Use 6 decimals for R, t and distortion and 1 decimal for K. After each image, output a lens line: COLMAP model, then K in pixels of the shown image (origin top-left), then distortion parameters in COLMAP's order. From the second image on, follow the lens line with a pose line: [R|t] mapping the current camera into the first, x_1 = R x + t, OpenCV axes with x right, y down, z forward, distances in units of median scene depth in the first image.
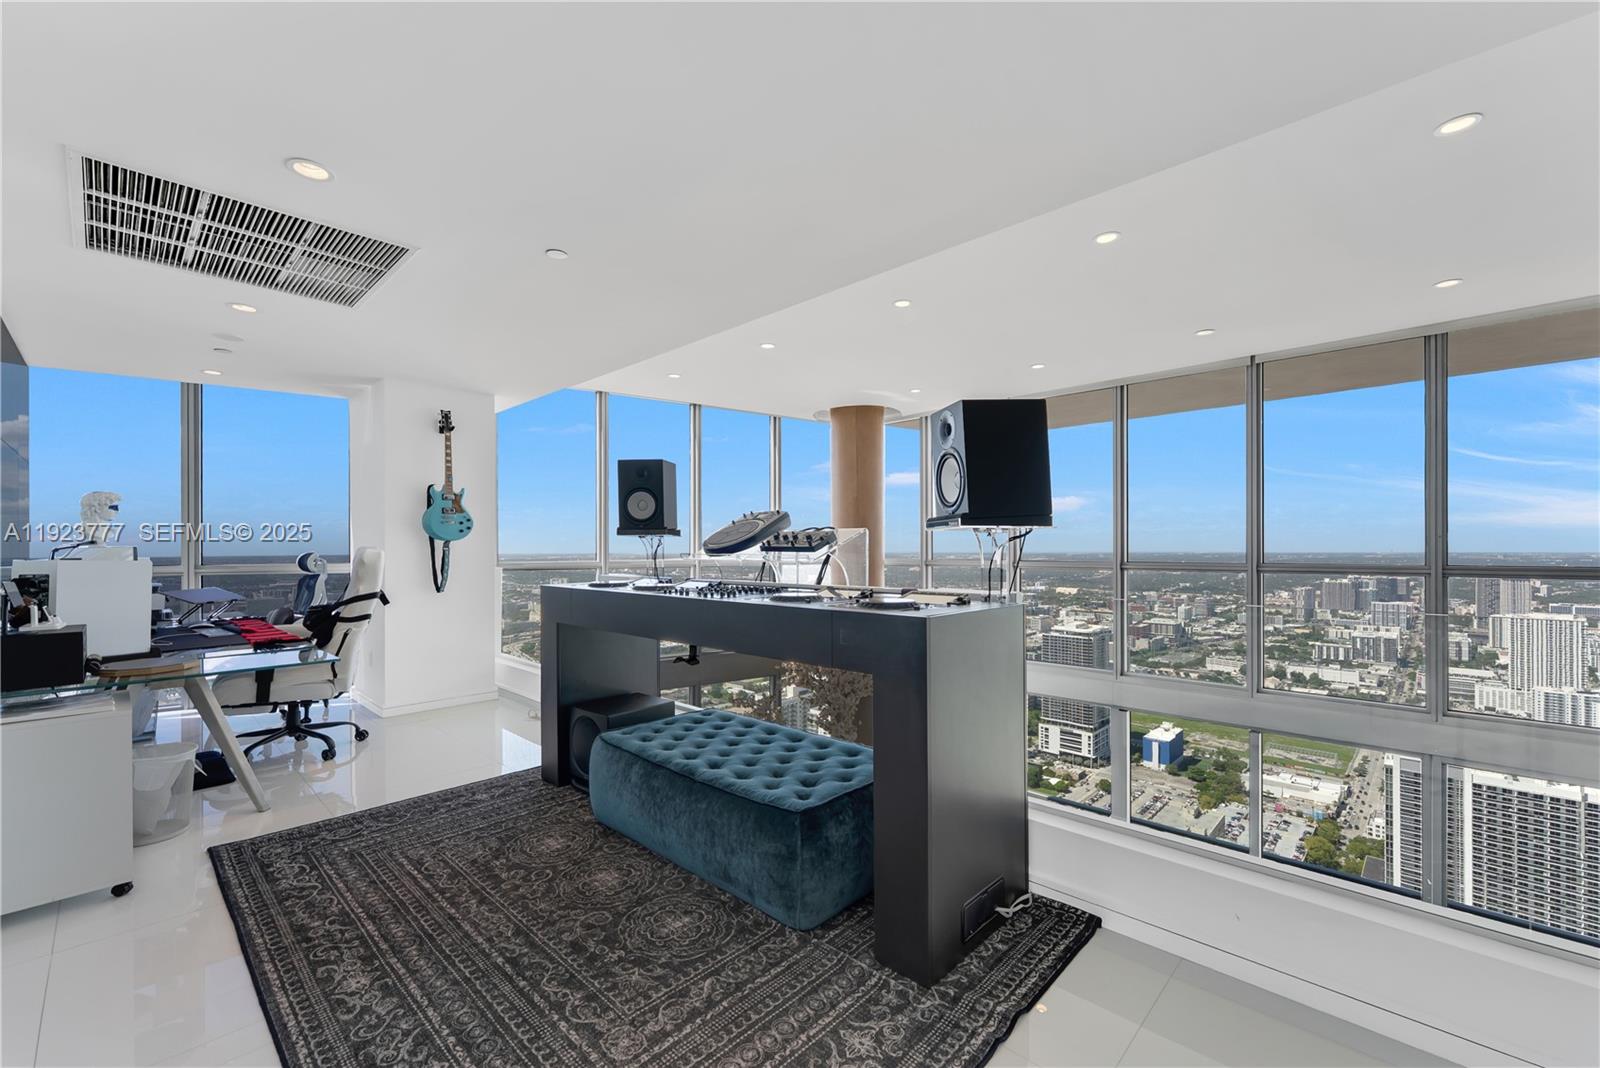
lens RADIAL K [[654.2, 0, 789.8], [0, 654.2, 545.8], [0, 0, 1]] dist [0.001710, 0.000527]
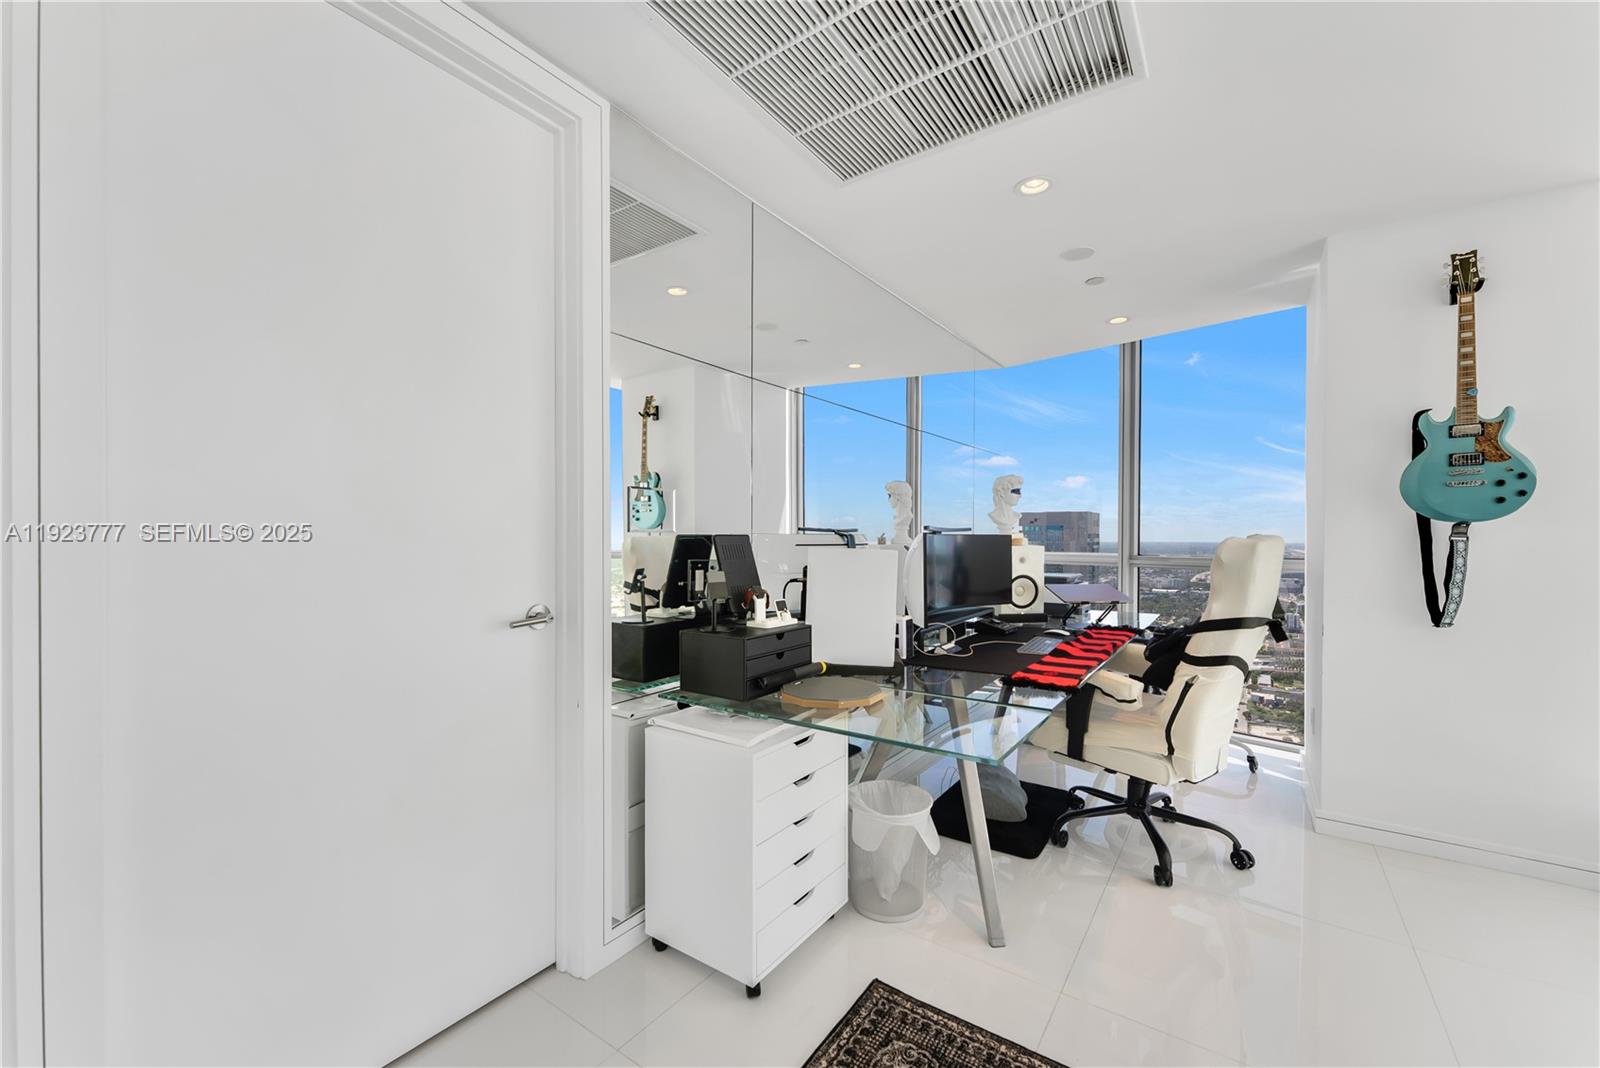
lens RADIAL K [[654.2, 0, 802.6], [0, 654.2, 541.1], [0, 0, 1]] dist [0.001710, 0.000527]
pose [[0.164717, 0.012876, -0.986257, -0.150078], [-0.002831, 0.999917, 0.012581, 0.001673], [0.986337, 0.000720, 0.164740, 0.519491]]
